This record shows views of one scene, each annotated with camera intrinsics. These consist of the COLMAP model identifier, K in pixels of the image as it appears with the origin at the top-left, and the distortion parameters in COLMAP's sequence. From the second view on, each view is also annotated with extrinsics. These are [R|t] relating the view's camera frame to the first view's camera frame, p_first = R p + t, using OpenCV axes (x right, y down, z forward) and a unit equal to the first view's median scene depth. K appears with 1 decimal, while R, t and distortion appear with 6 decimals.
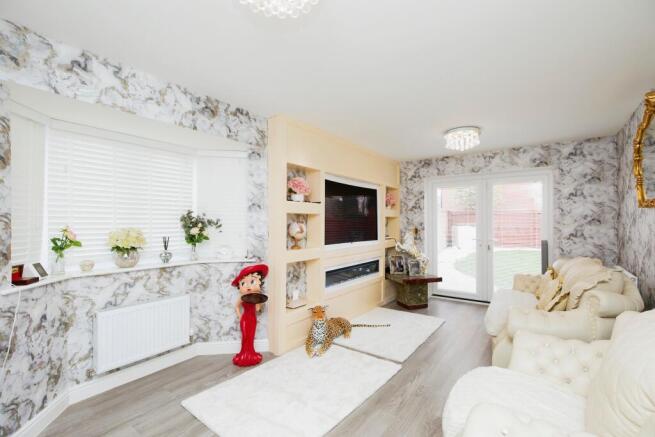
lens RADIAL K [[301.2, 0, 331.1], [0, 301.2, 219.4], [0, 0, 1]] dist [-0.001484, -0.002139]
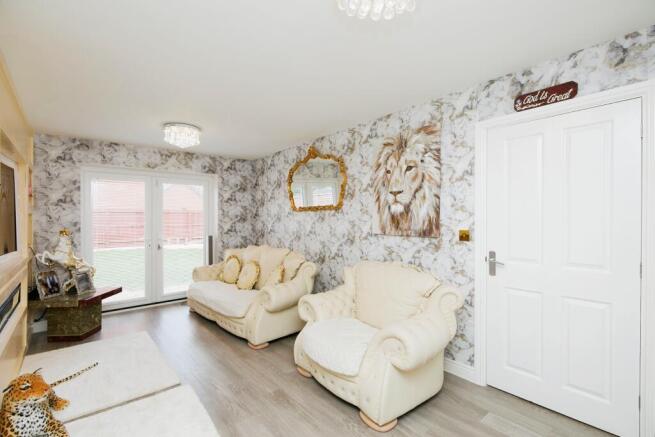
lens RADIAL K [[301.2, 0, 331.6], [0, 301.2, 219.4], [0, 0, 1]] dist [-0.001484, -0.002139]
pose [[0.225795, -0.000230, 0.974175, -0.315828], [-0.003081, 0.999995, 0.000951, 0.001643], [-0.974170, -0.003216, 0.225793, 0.238294]]
